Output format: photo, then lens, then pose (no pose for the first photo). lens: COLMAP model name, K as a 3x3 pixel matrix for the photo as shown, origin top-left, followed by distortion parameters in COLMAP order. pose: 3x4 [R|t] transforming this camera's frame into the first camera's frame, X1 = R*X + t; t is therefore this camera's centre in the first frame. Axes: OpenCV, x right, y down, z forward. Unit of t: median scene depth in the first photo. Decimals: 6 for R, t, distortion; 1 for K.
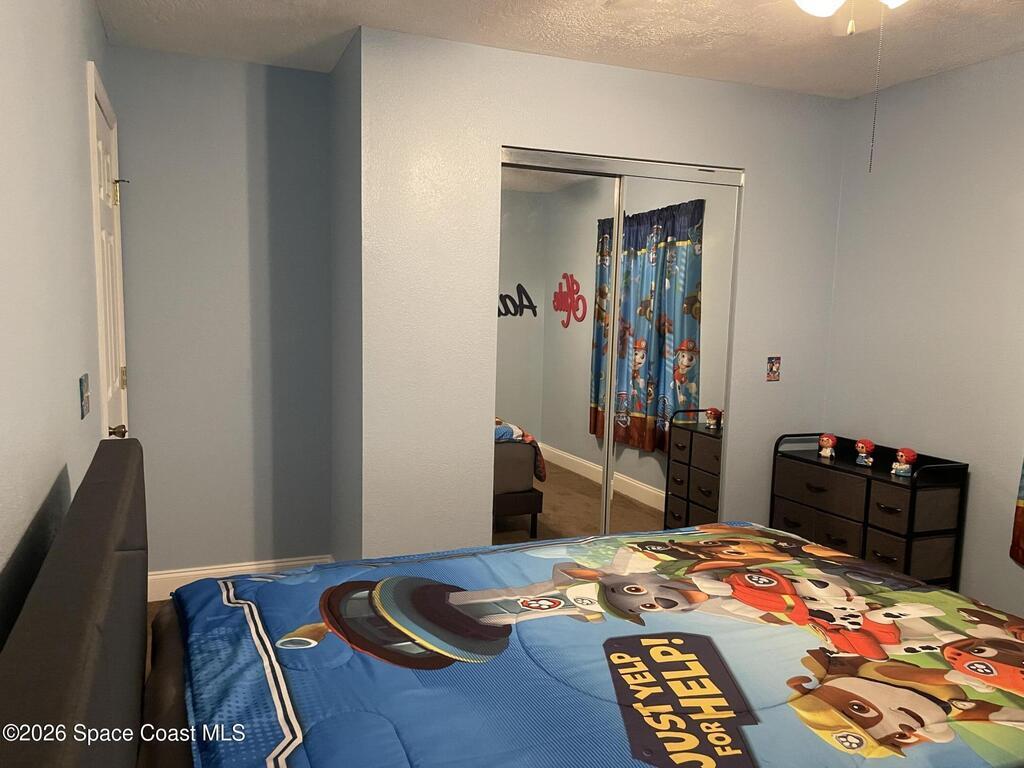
lens RADIAL K [[776.6, 0, 503.1], [0, 776.6, 392.1], [0, 0, 1]] dist [0.070717, -0.089433]
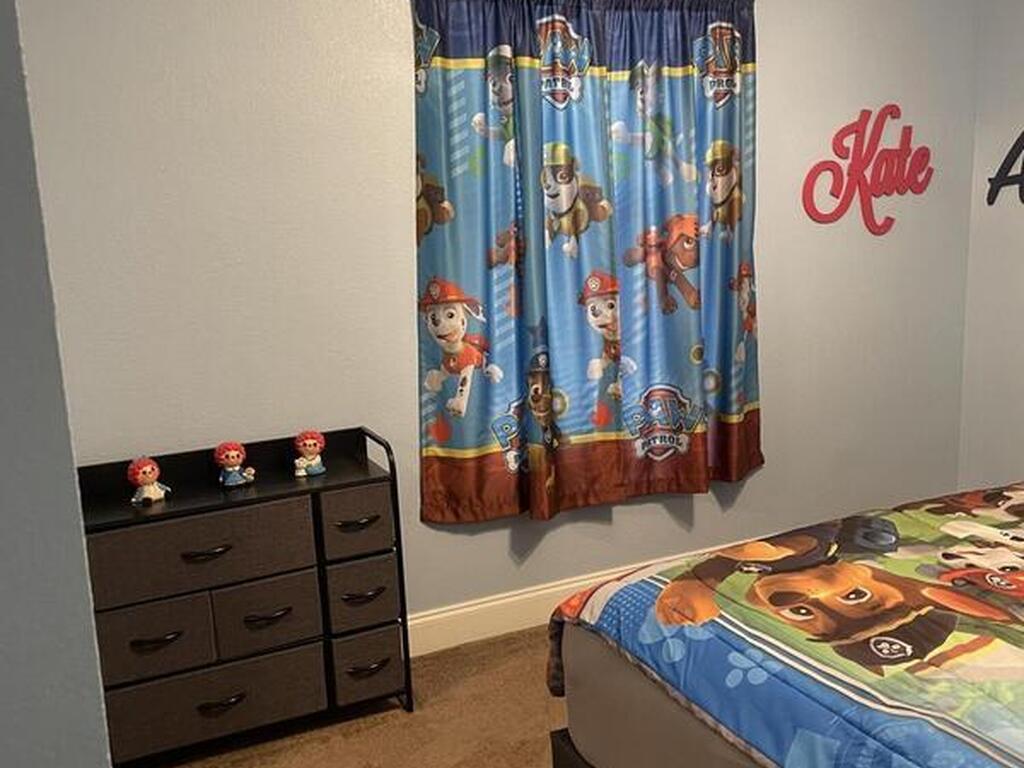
lens RADIAL K [[1018.5, 0, 527.0], [0, 1018.5, 402.6], [0, 0, 1]] dist [0.057574, 0.000000]
pose [[-0.071971, -0.228845, 0.970799, -0.365950], [0.150905, 0.959620, 0.237397, -0.146328], [-0.985925, 0.163584, -0.034531, 0.994857]]
